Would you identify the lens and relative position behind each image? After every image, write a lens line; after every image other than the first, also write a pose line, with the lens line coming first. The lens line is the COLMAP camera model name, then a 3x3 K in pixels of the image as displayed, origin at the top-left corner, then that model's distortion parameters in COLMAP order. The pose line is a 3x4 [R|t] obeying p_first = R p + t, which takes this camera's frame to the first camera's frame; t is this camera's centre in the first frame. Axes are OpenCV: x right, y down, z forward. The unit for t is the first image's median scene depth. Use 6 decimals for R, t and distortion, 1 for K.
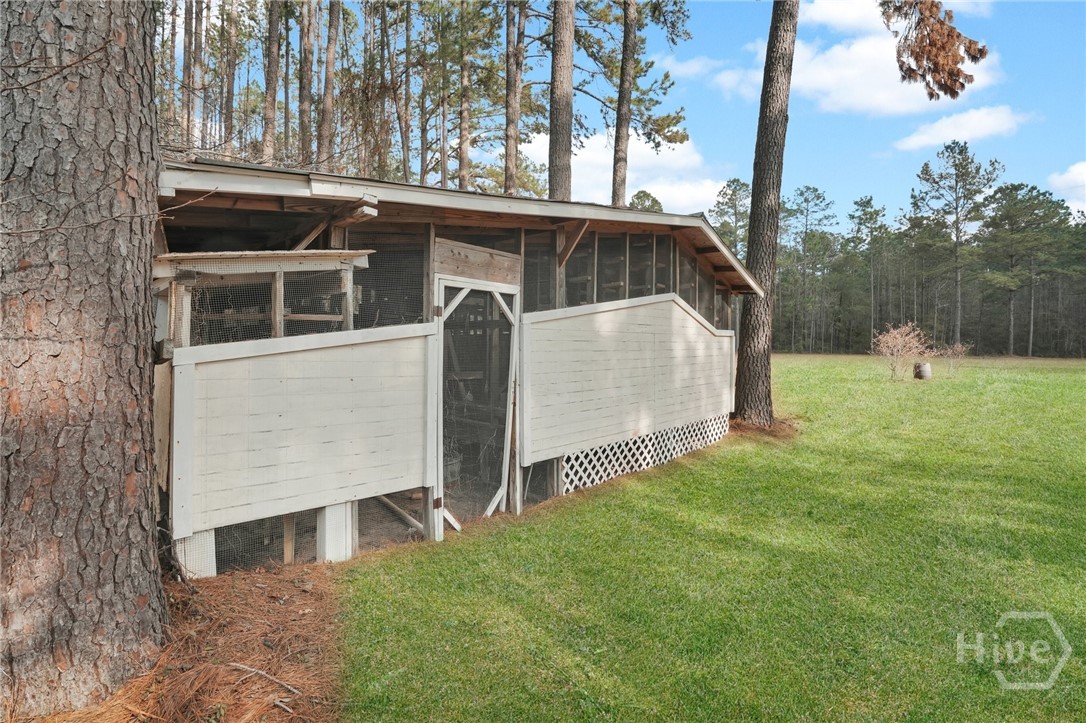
lens RADIAL K [[505.6, 0, 544.6], [0, 505.6, 353.2], [0, 0, 1]] dist [-0.065205, 0.028984]
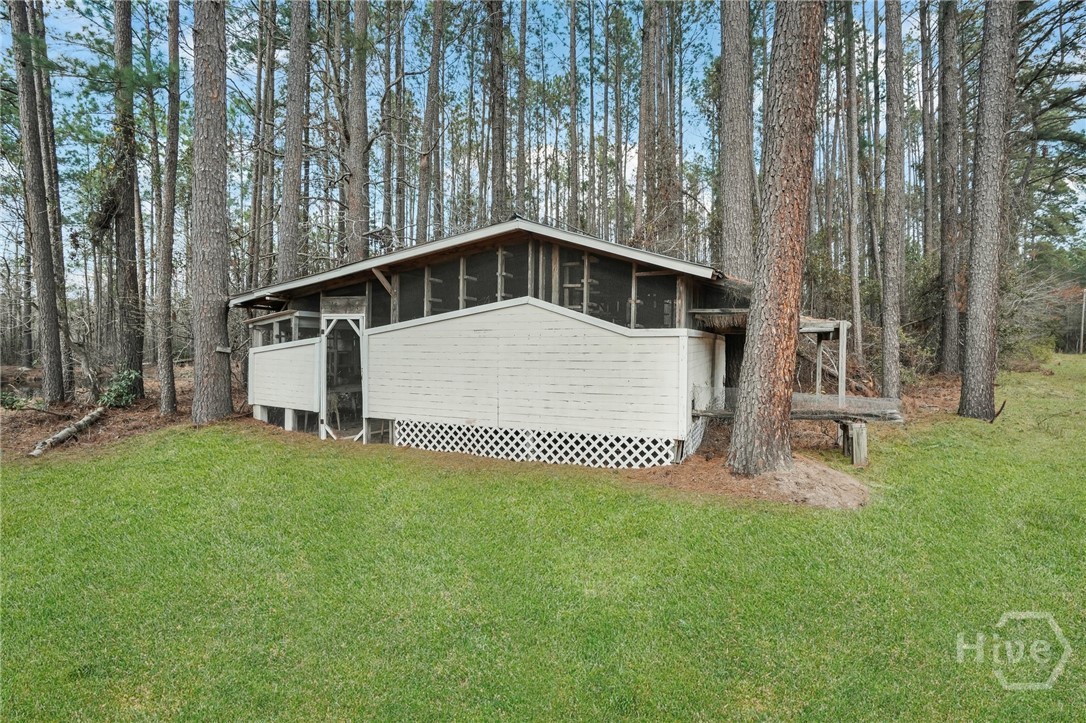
lens RADIAL K [[505.6, 0, 544.6], [0, 505.6, 353.2], [0, 0, 1]] dist [-0.065205, 0.028984]
pose [[0.326401, 0.011631, -0.945160, 1.977408], [-0.017595, 0.999826, 0.006227, -0.020317], [0.945068, 0.014597, 0.326549, 1.127211]]
